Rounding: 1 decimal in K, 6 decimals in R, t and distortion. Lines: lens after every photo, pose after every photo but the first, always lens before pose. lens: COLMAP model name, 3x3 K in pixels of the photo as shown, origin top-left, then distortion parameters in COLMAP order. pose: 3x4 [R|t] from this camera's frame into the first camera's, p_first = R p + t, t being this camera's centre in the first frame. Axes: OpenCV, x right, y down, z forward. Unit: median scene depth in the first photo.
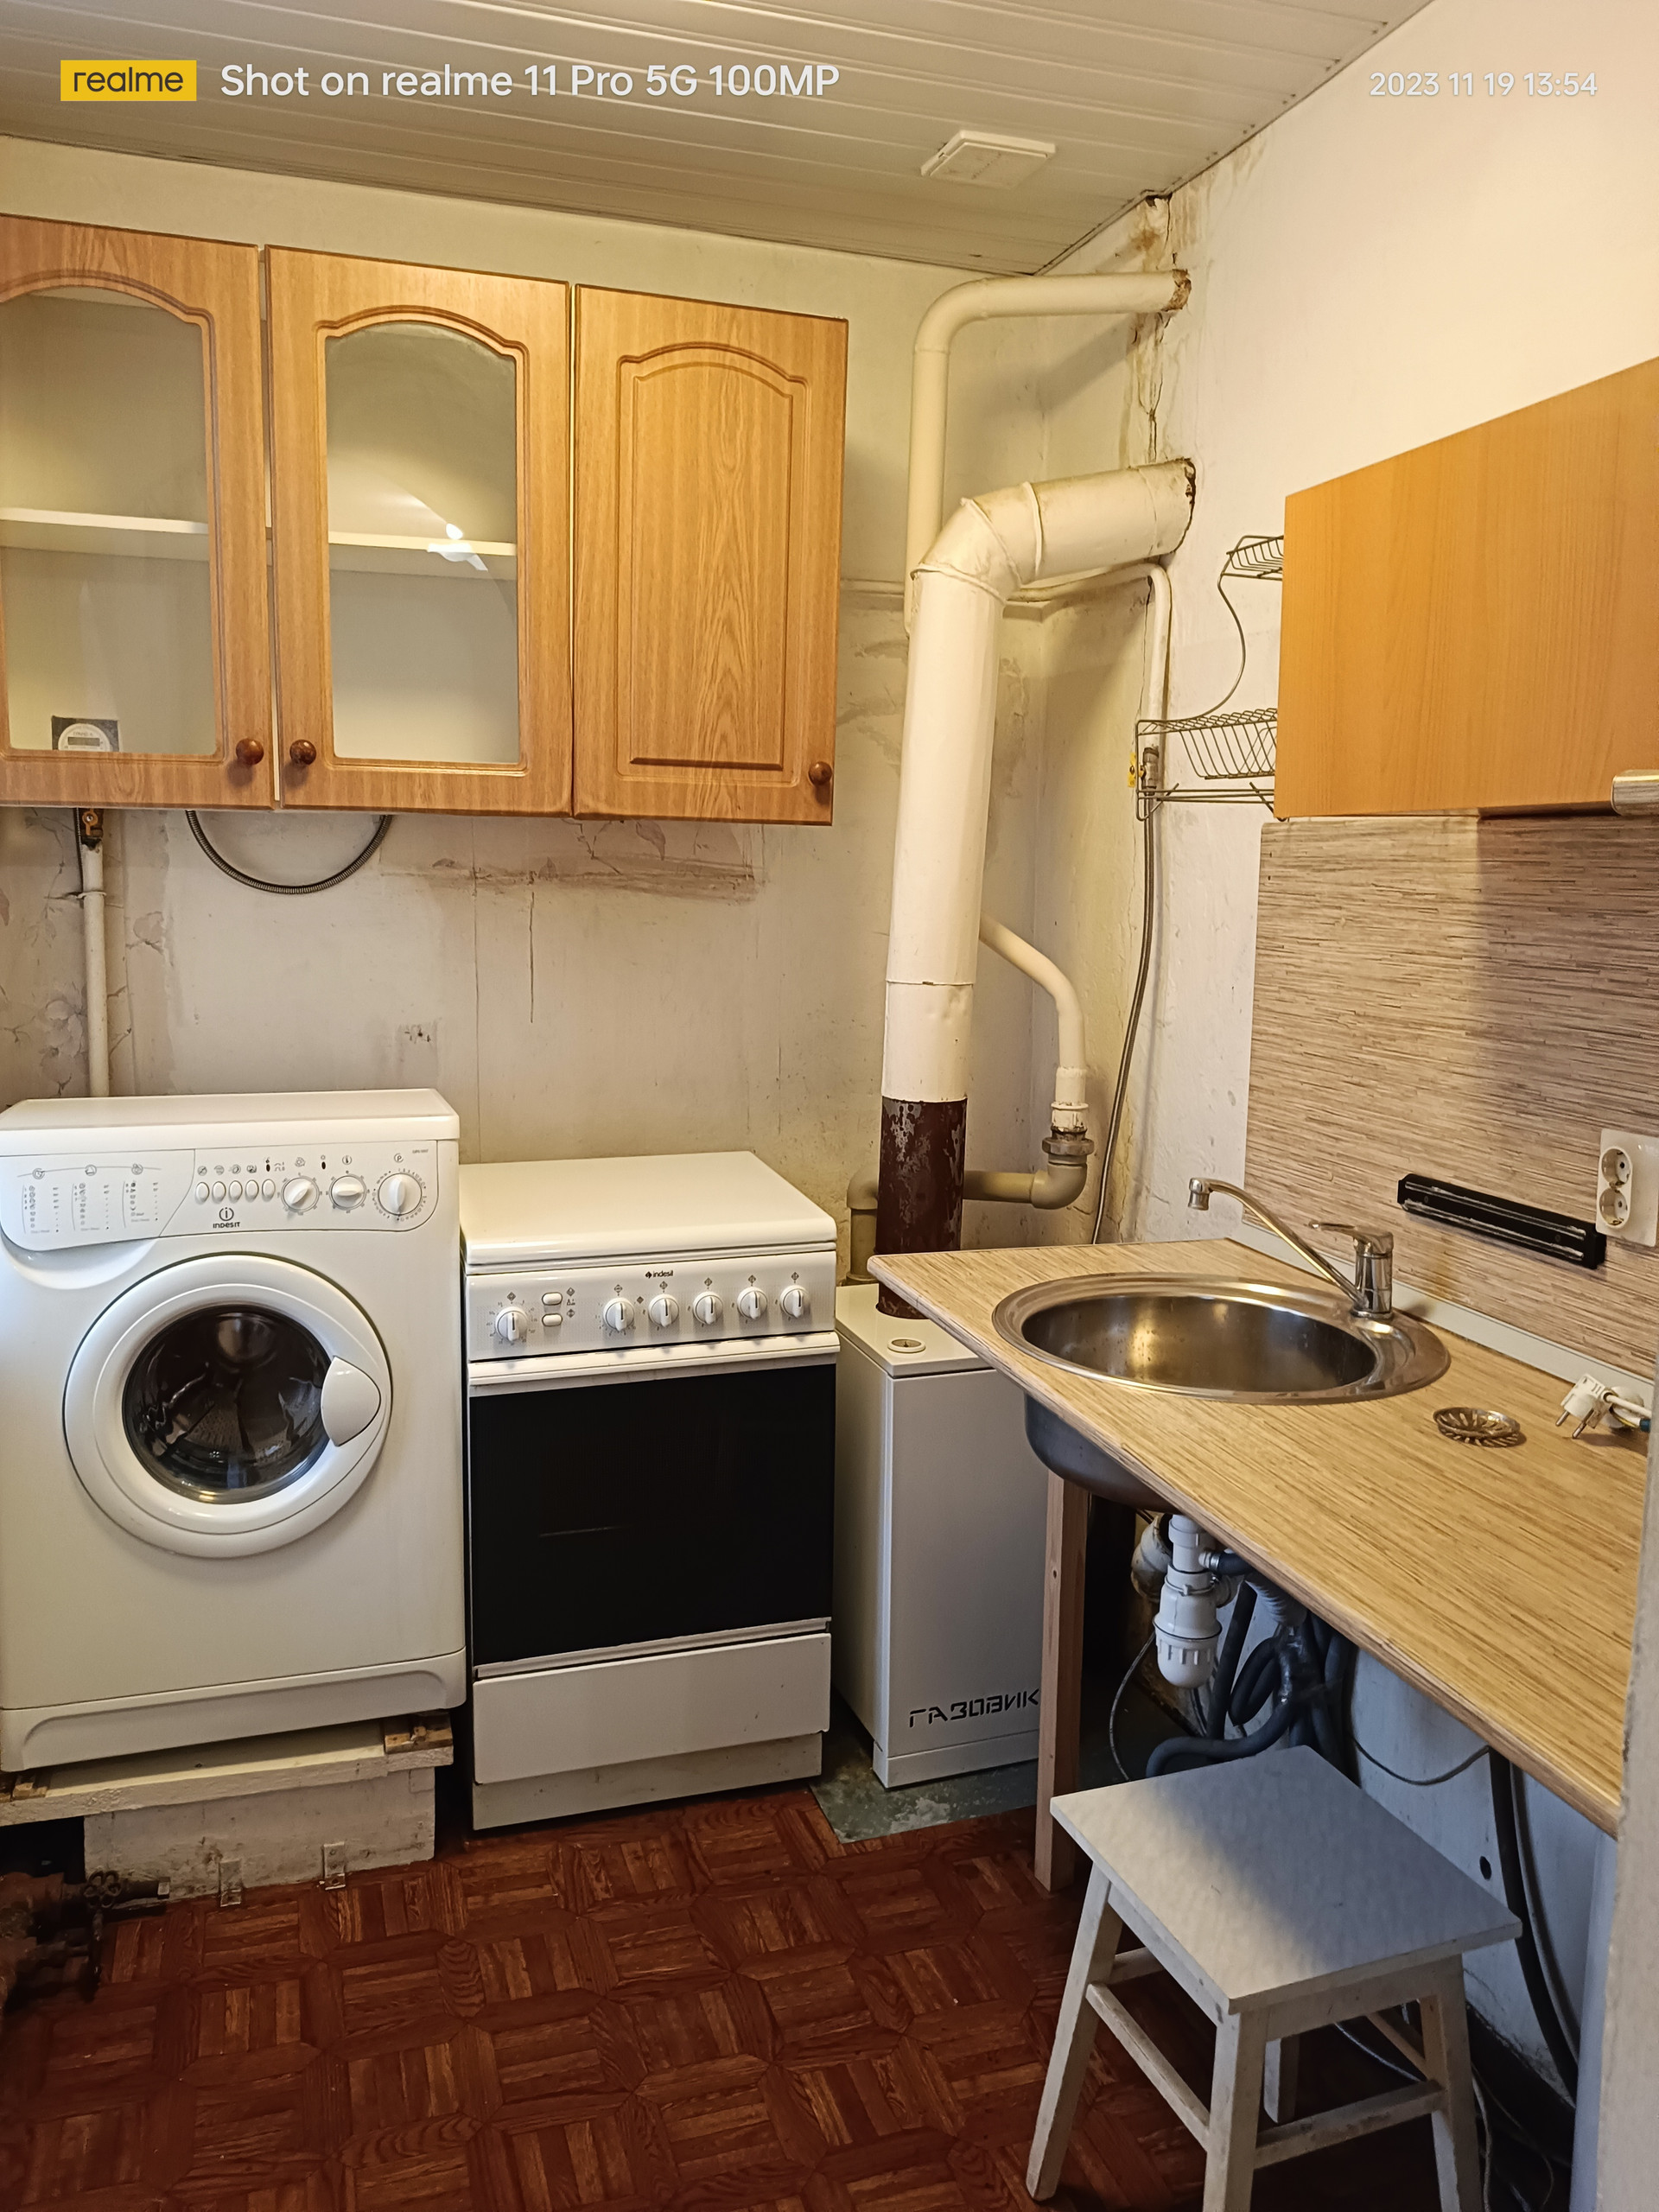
lens RADIAL K [[1666.1, 0, 803.6], [0, 1666.1, 1104.0], [0, 0, 1]] dist [0.091587, -0.131675]
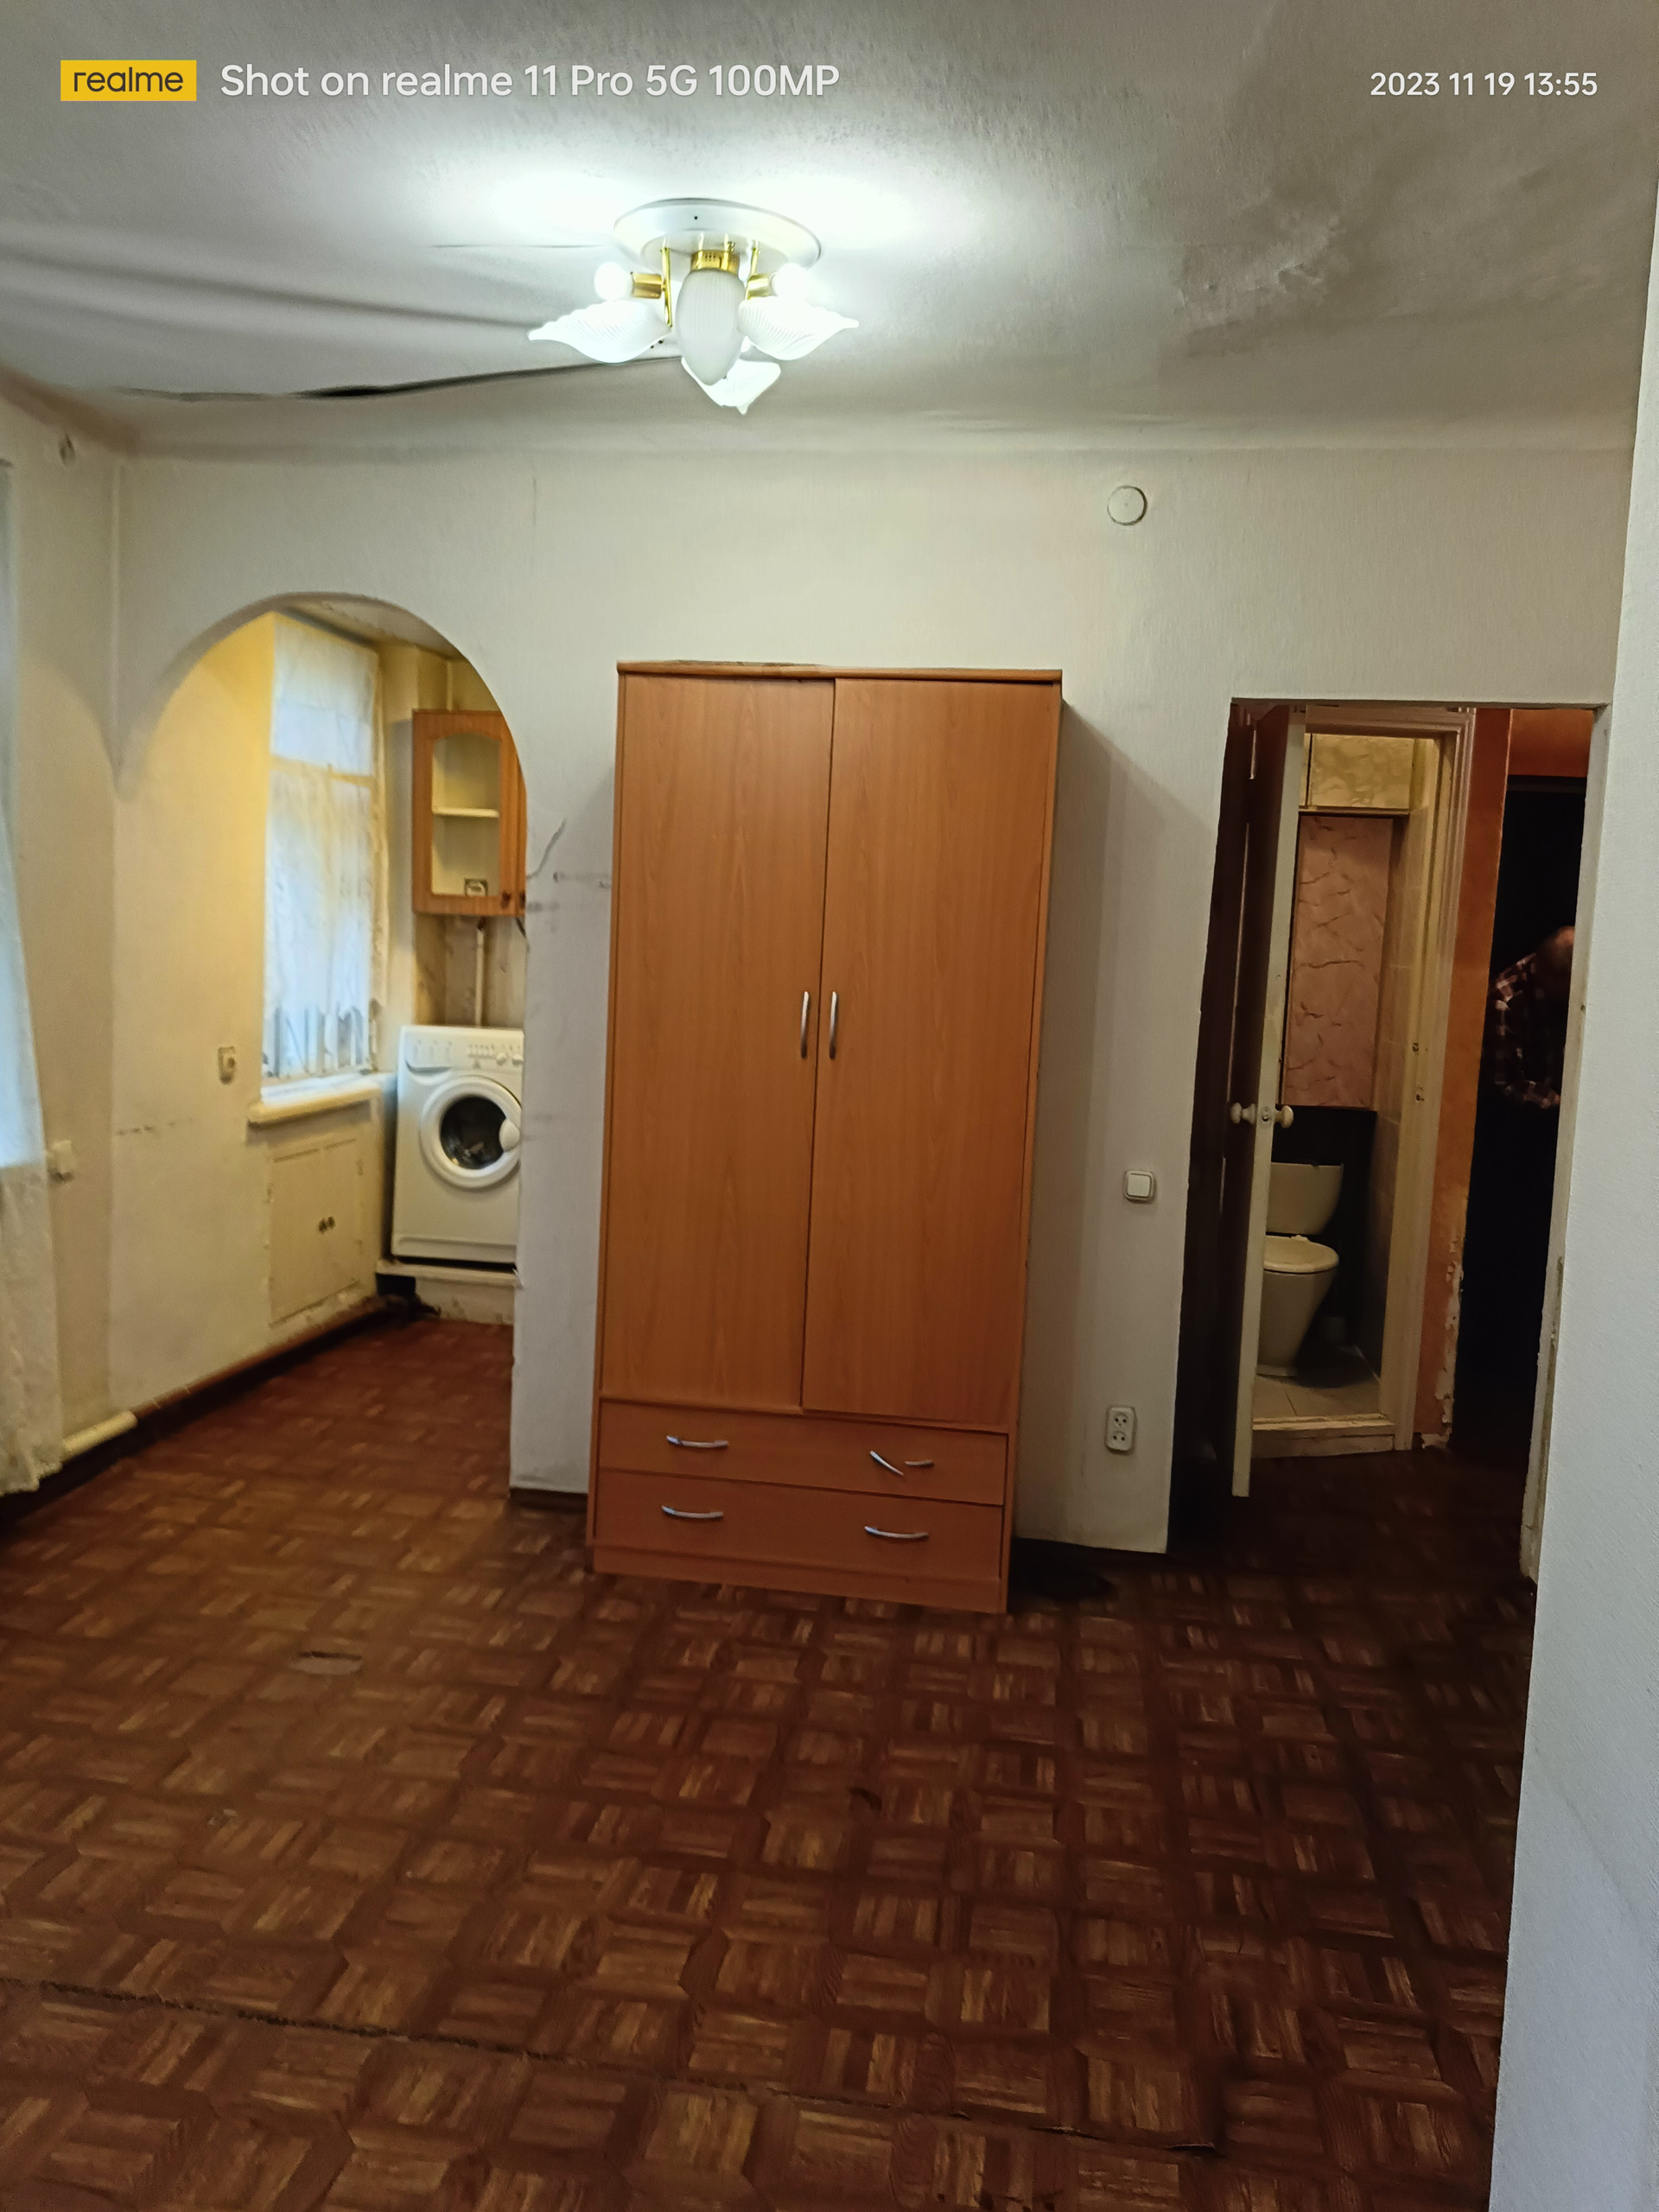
lens RADIAL K [[1729.9, 0, 841.9], [0, 1729.9, 1091.6], [0, 0, 1]] dist [0.026077, 0.010575]
pose [[0.899745, 0.071528, -0.430515, 1.334193], [-0.099717, 0.994076, -0.043240, 0.165953], [0.424872, 0.081834, 0.901547, -1.218389]]
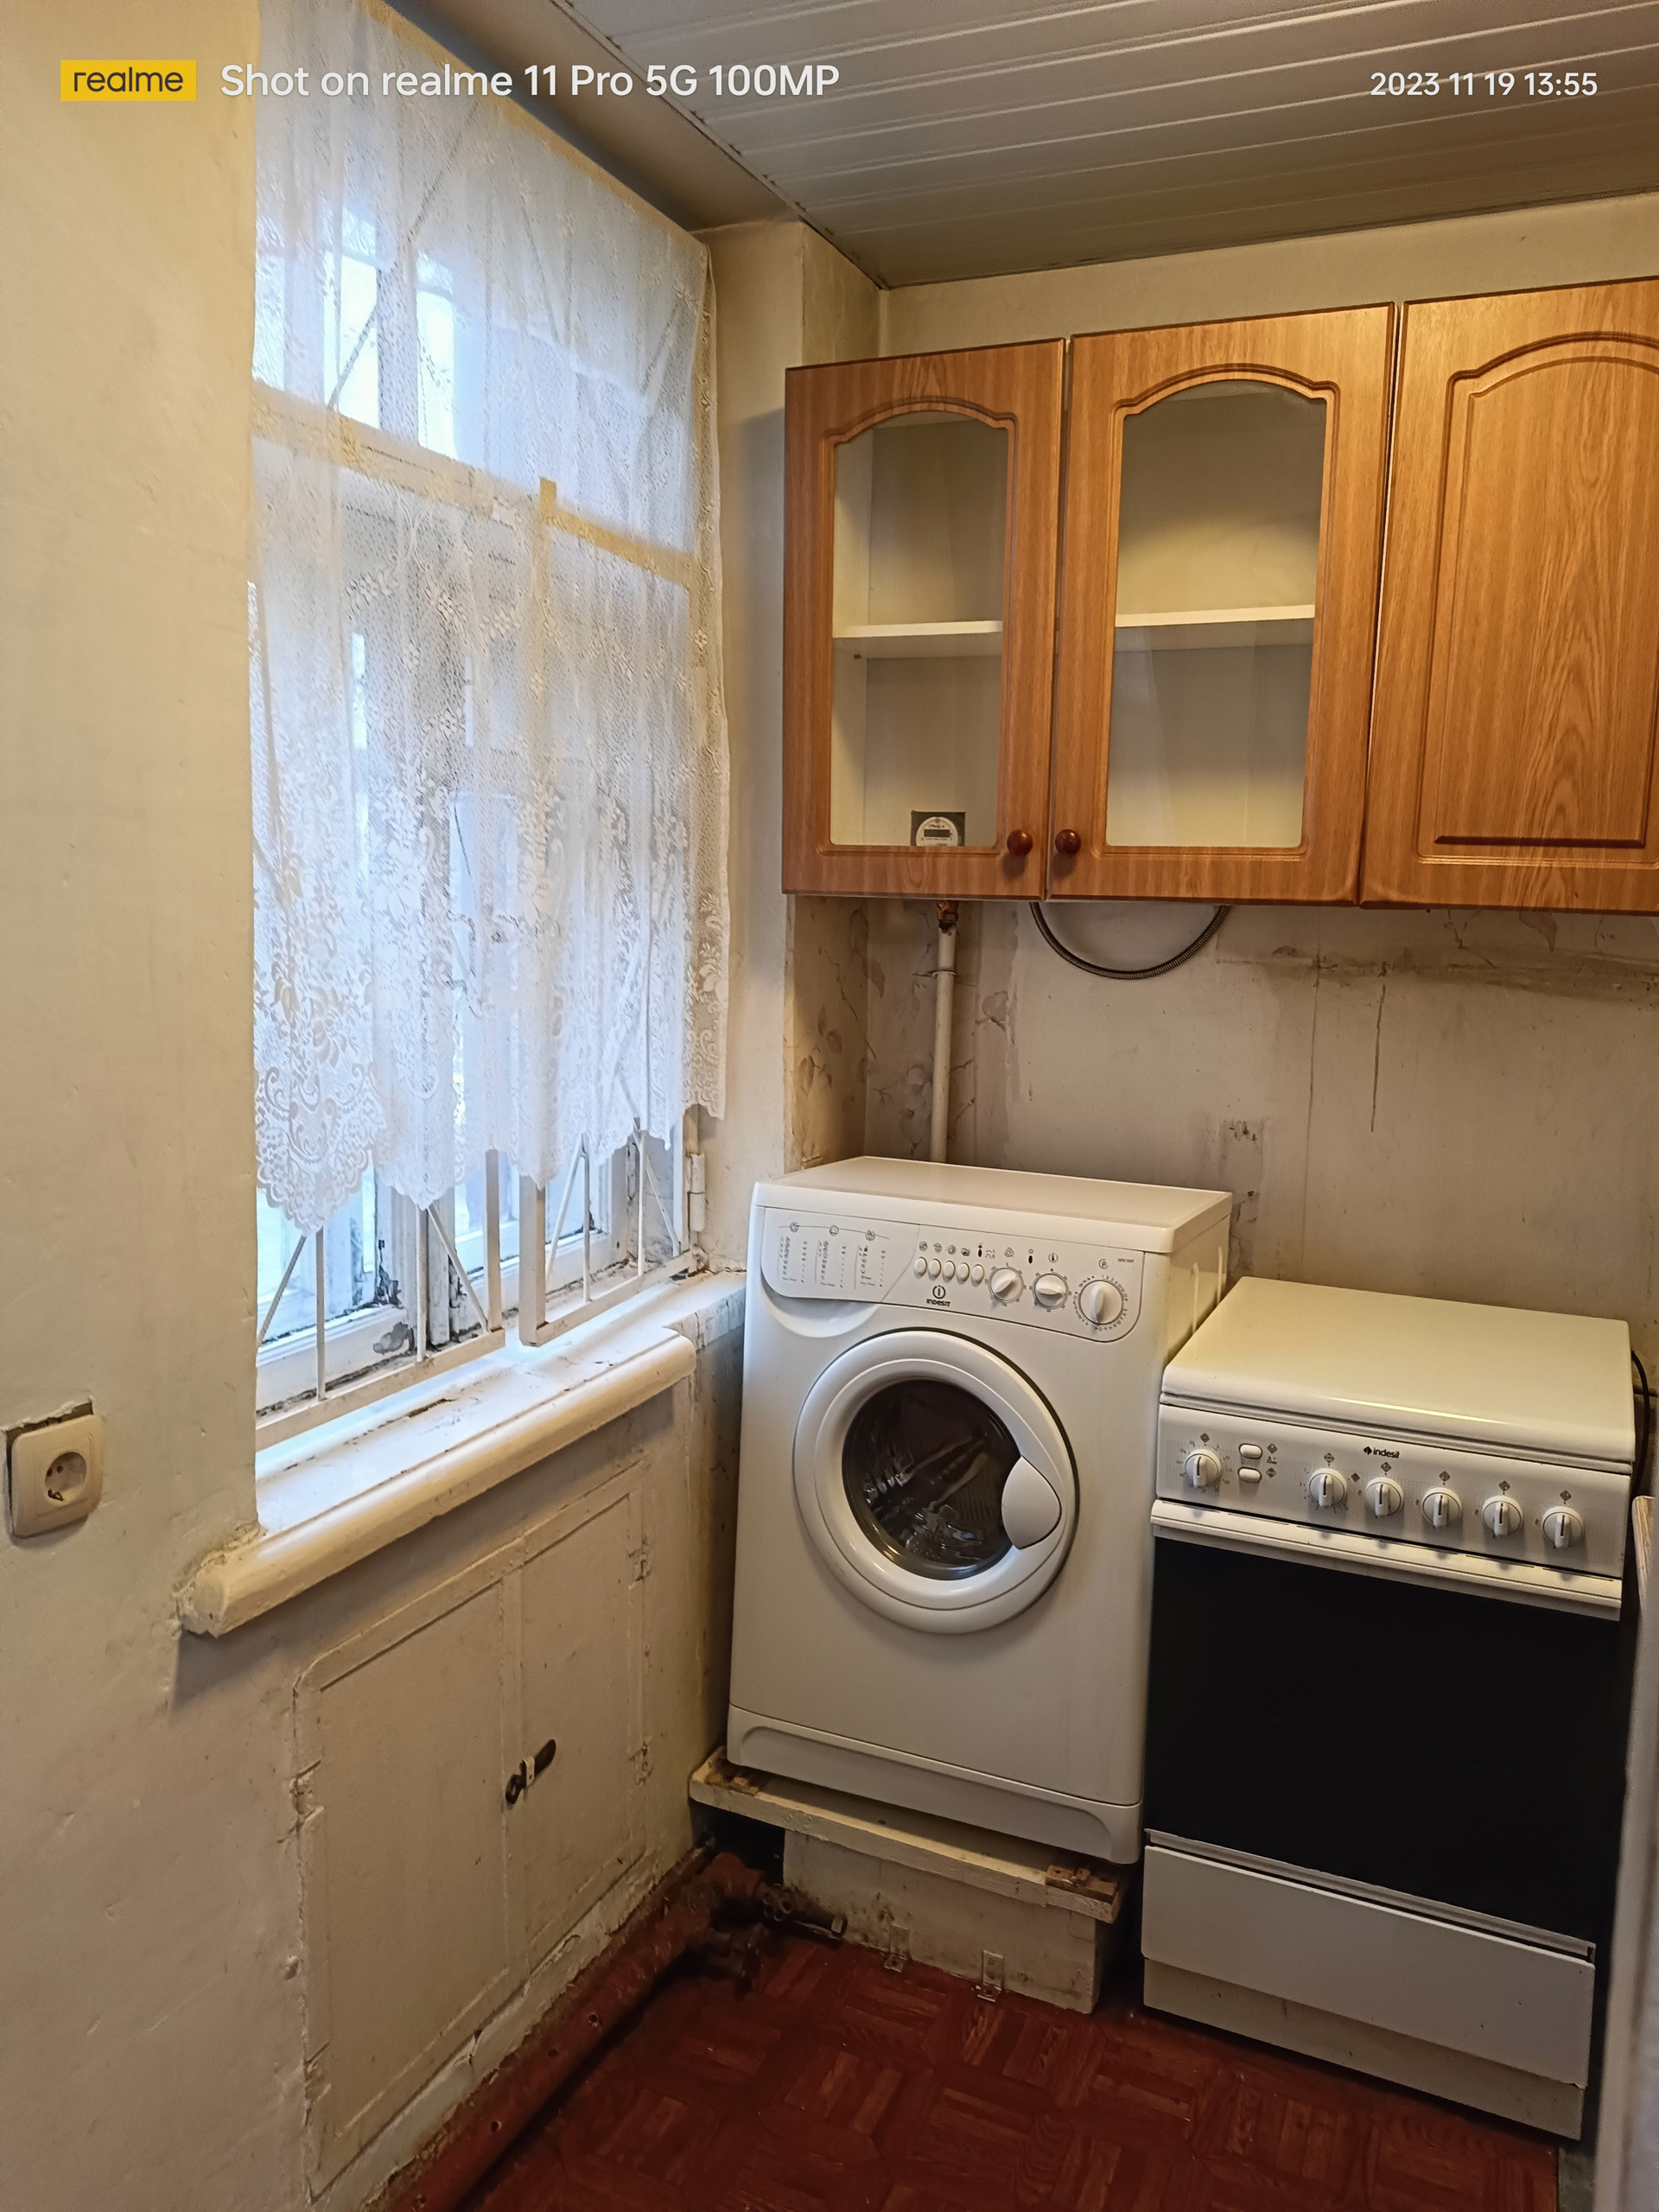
lens RADIAL K [[1666.1, 0, 803.6], [0, 1666.1, 1104.0], [0, 0, 1]] dist [0.091587, -0.131675]
pose [[0.749483, 0.091415, -0.655681, 0.235736], [-0.112891, 0.993562, 0.009481, -0.045930], [0.652327, 0.066914, 0.754978, 0.161719]]
